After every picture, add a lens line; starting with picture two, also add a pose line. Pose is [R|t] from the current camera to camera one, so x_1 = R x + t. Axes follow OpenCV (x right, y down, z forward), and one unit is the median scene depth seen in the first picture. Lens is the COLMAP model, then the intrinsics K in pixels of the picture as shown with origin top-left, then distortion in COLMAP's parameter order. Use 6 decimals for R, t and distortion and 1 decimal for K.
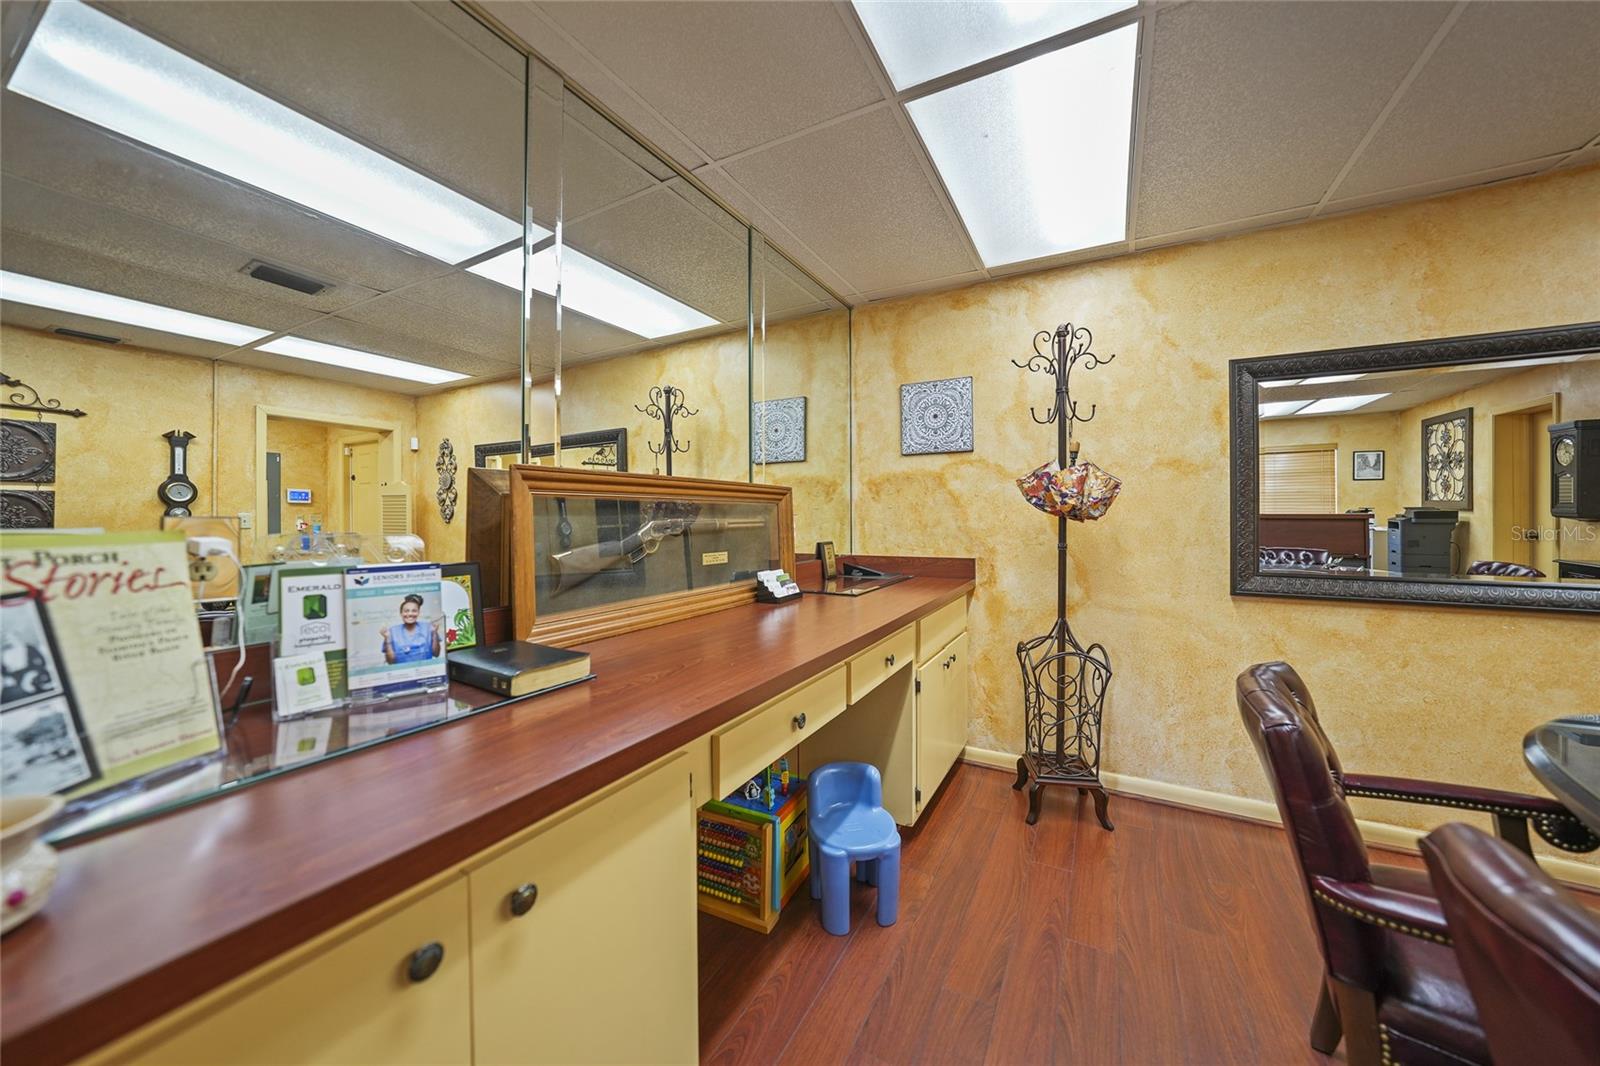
lens RADIAL K [[552.0, 0, 798.6], [0, 552.0, 526.8], [0, 0, 1]] dist [-0.031453, 0.006835]
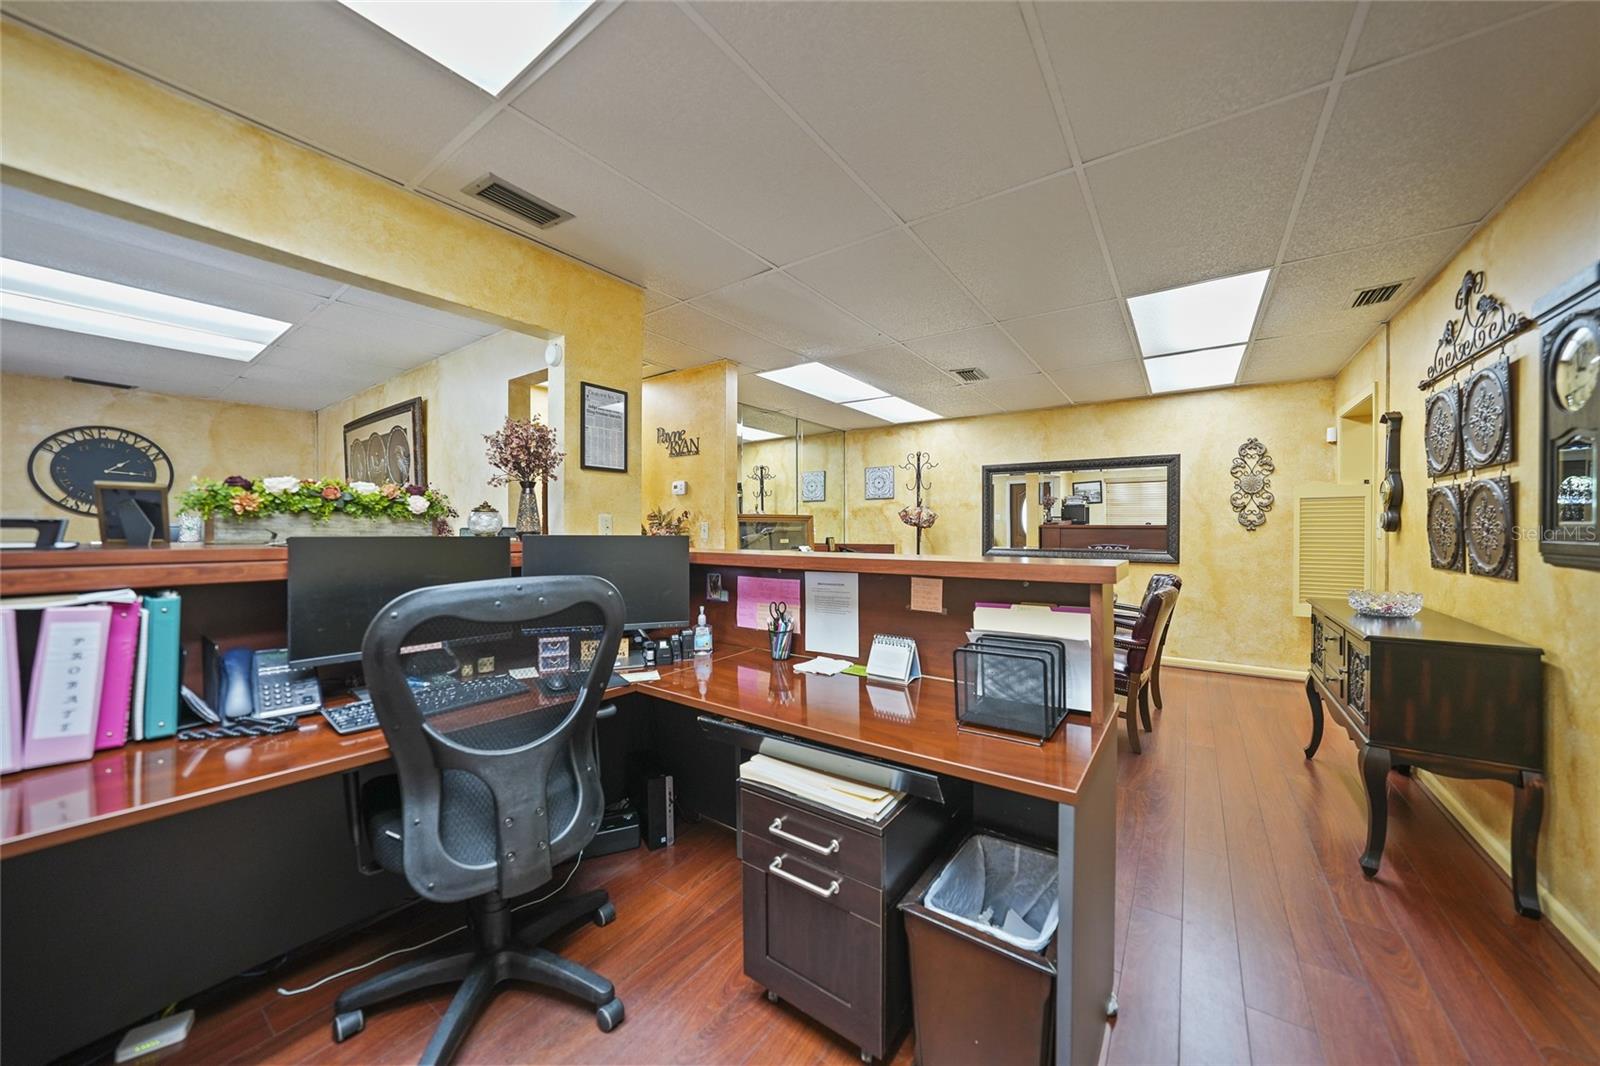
lens RADIAL K [[552.0, 0, 798.6], [0, 552.0, 526.8], [0, 0, 1]] dist [-0.031453, 0.006835]
pose [[0.992983, -0.001902, -0.118246, 0.181704], [0.000620, 0.999941, -0.010871, 0.007464], [0.118260, 0.010721, 0.992925, -1.274726]]
